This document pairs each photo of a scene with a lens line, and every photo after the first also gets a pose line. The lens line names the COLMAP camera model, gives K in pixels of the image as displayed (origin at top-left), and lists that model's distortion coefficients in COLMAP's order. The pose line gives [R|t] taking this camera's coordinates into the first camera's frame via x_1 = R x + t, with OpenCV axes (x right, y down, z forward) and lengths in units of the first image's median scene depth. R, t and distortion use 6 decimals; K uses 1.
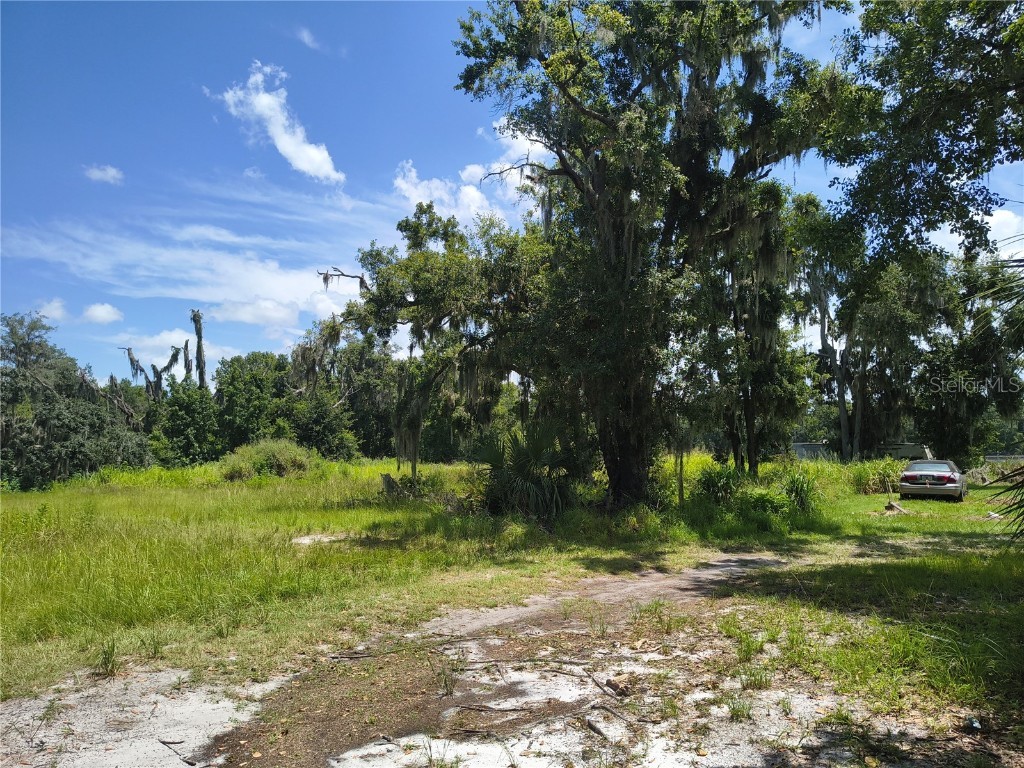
lens RADIAL K [[702.6, 0, 530.9], [0, 702.6, 382.6], [0, 0, 1]] dist [0.043950, -0.051831]
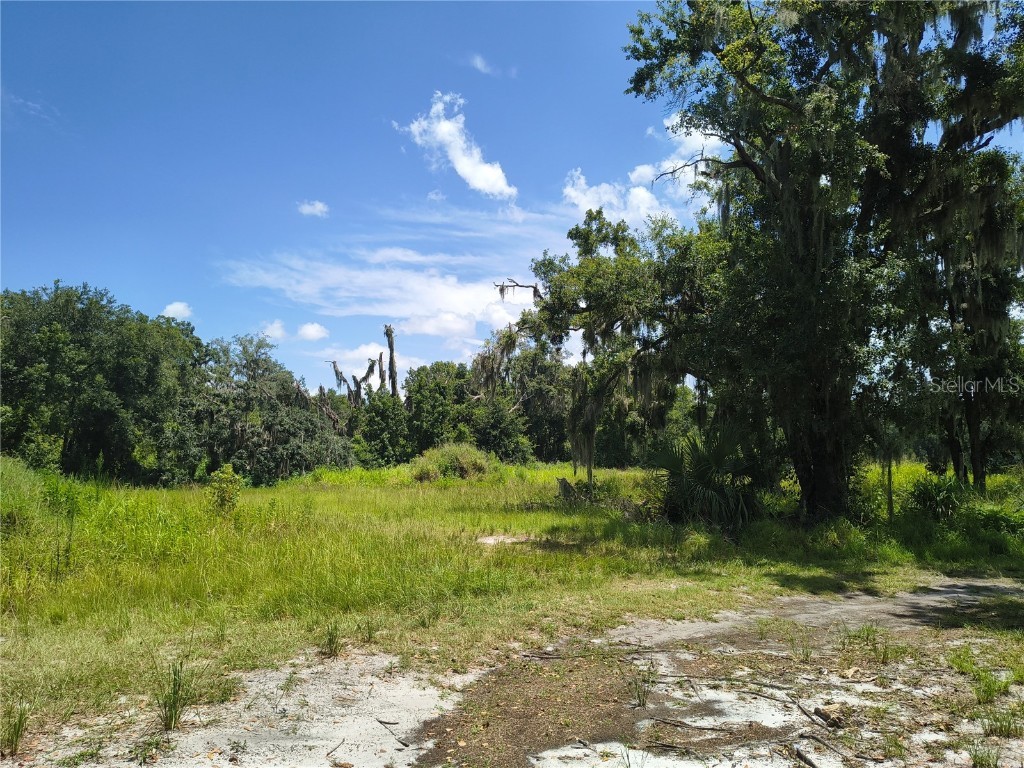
lens RADIAL K [[702.6, 0, 502.2], [0, 702.6, 372.7], [0, 0, 1]] dist [0.043950, -0.051831]
pose [[0.960588, -0.022466, -0.277066, -0.003086], [0.016625, 0.999588, -0.023415, -0.000137], [0.277477, 0.017886, 0.960566, -0.000987]]
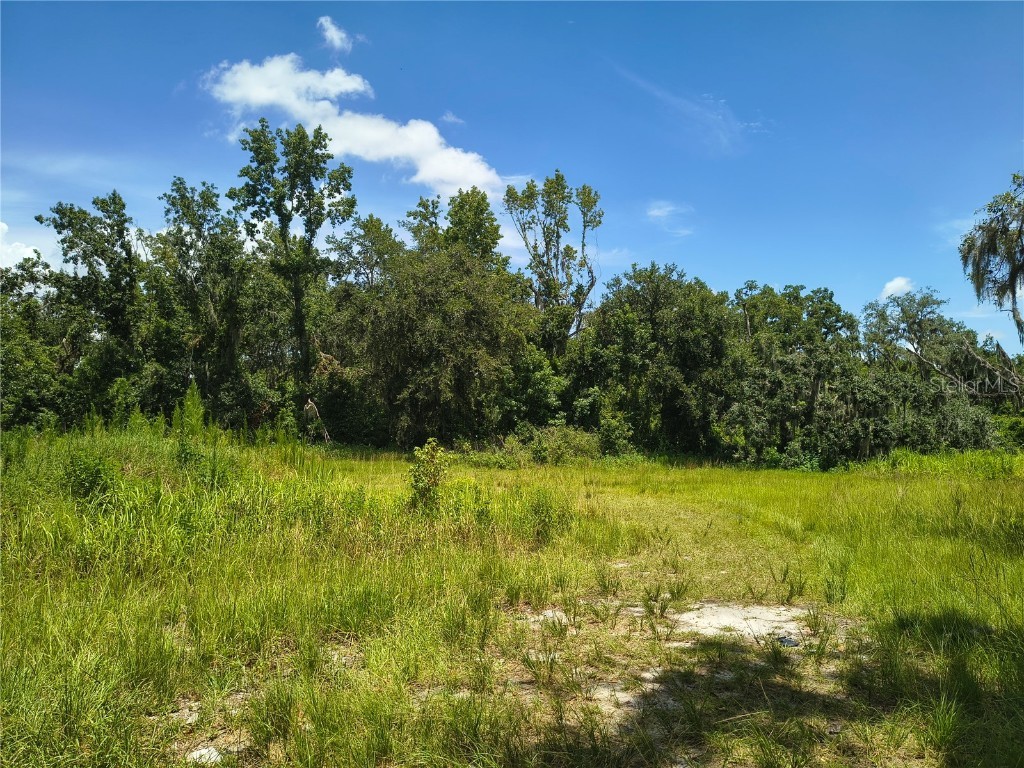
lens RADIAL K [[702.6, 0, 521.7], [0, 702.6, 395.2], [0, 0, 1]] dist [0.043950, -0.051831]
pose [[0.351212, -0.039801, -0.935450, 0.032621], [0.081885, 0.996574, -0.011659, 0.038957], [0.932708, -0.072504, 0.353268, 0.376806]]
